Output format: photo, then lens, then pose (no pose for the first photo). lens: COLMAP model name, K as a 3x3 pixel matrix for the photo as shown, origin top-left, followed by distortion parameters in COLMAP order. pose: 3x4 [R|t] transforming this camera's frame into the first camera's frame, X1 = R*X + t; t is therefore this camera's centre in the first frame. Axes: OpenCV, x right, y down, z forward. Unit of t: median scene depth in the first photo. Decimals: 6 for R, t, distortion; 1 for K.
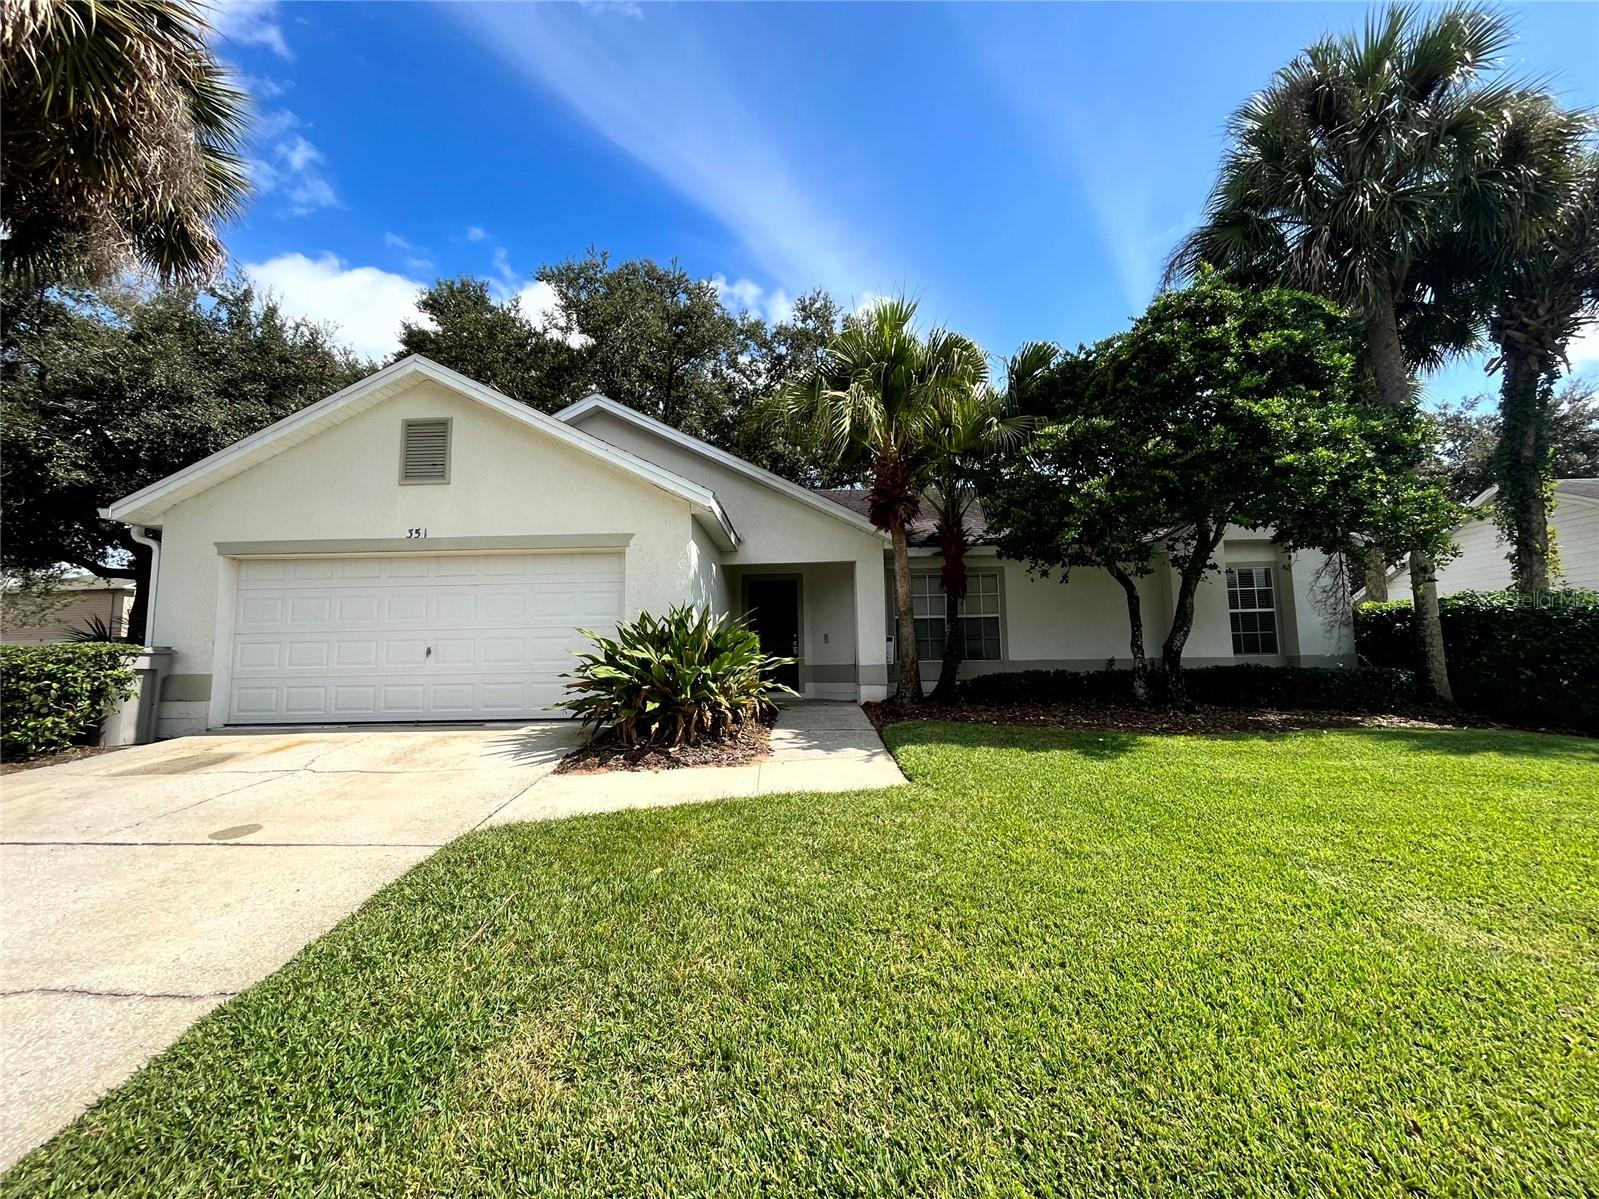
lens RADIAL K [[649.3, 0, 793.4], [0, 649.3, 605.4], [0, 0, 1]] dist [-0.001780, 0.000948]
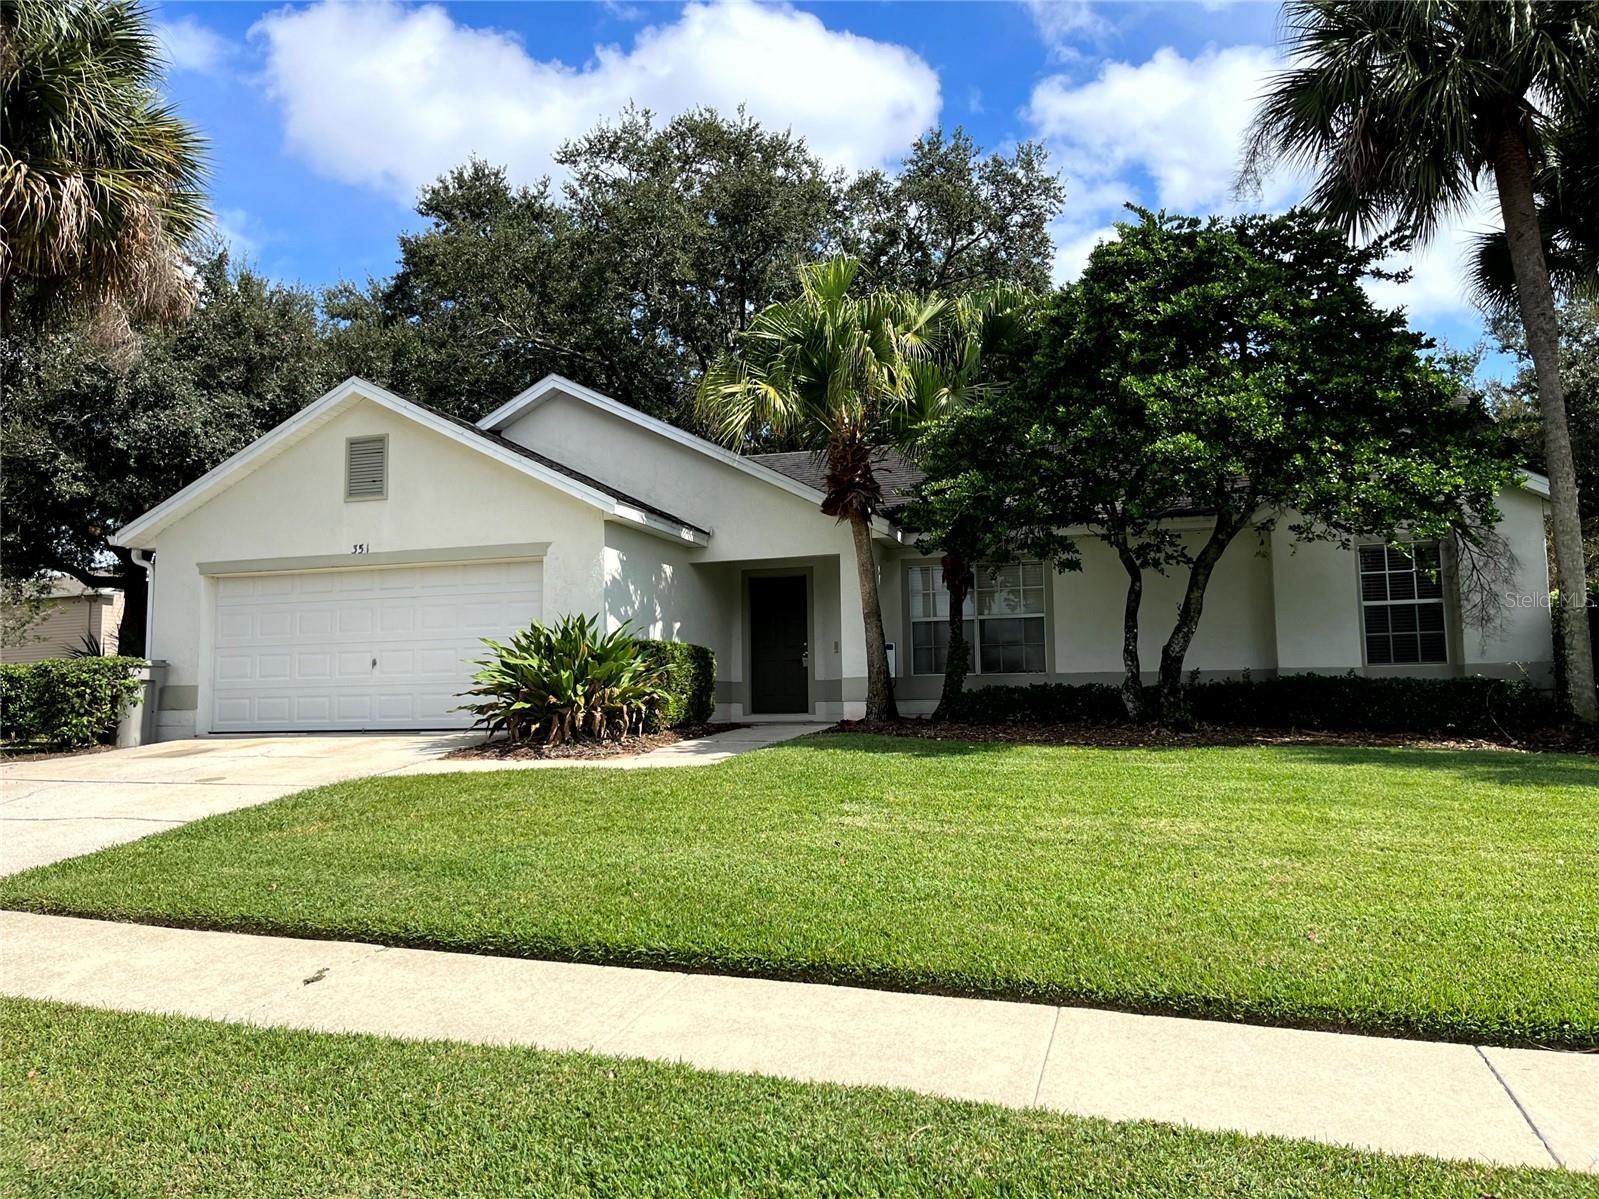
lens RADIAL K [[1218.1, 0, 802.5], [0, 1218.1, 602.0], [0, 0, 1]] dist [0.039436, -0.013466]
pose [[0.961654, -0.020388, -0.273507, 0.618777], [0.022199, 0.999747, 0.003527, -0.016860], [0.273366, -0.009463, 0.961864, -0.673637]]
